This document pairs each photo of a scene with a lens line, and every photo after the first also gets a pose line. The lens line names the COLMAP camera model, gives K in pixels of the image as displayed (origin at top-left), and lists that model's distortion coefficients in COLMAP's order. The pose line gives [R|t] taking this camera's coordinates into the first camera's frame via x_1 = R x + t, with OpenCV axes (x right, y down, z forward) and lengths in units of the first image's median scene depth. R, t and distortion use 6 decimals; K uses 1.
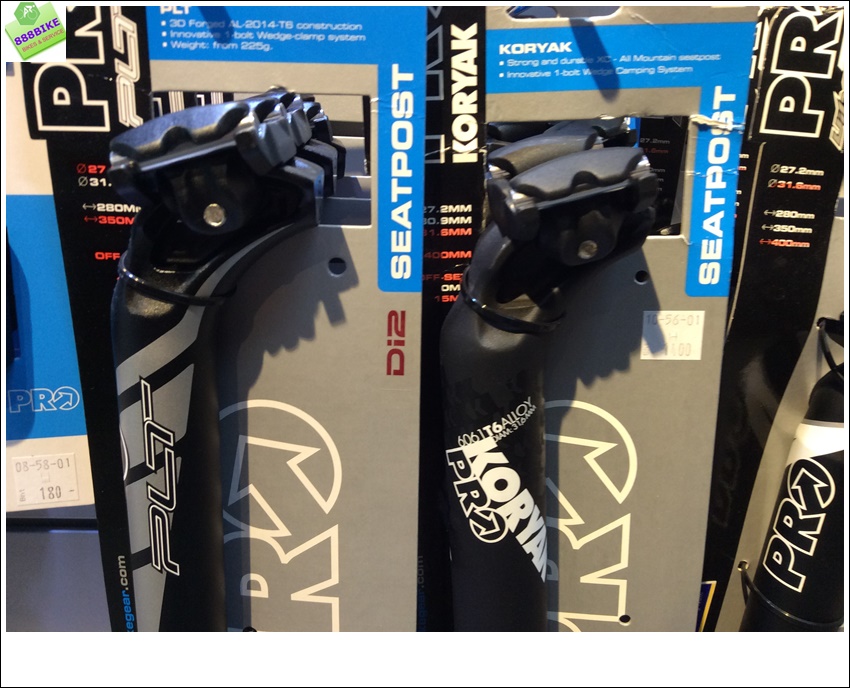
lens RADIAL K [[865.7, 0, 425.0], [0, 865.7, 344.0], [0, 0, 1]] dist [0.119628, -0.352284]
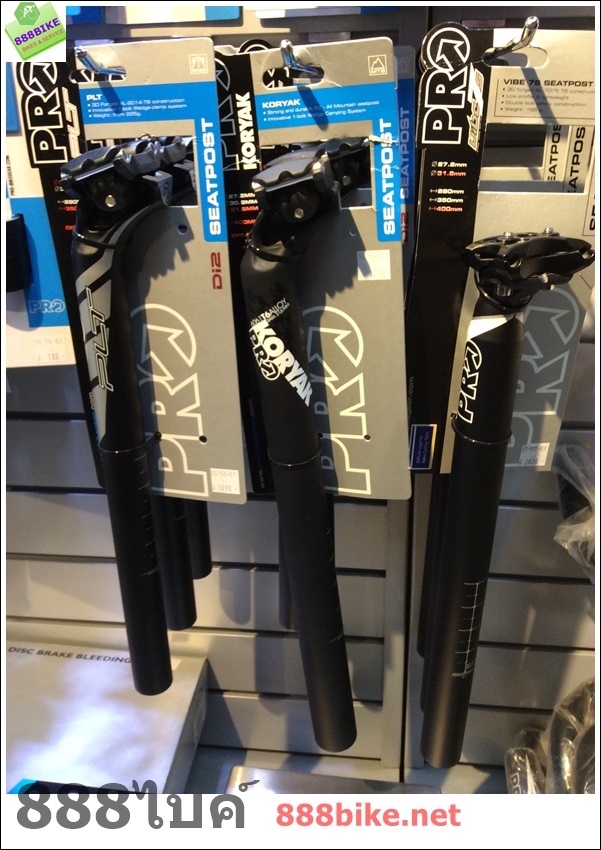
lens RADIAL K [[807.9, 0, 289.0], [0, 807.9, 461.0], [0, 0, 1]] dist [0.172529, -0.495827]
pose [[0.984207, 0.013504, -0.176506, 0.438311], [0.009935, 0.991301, 0.131242, 0.177232], [0.176743, -0.130923, 0.975511, -0.758855]]
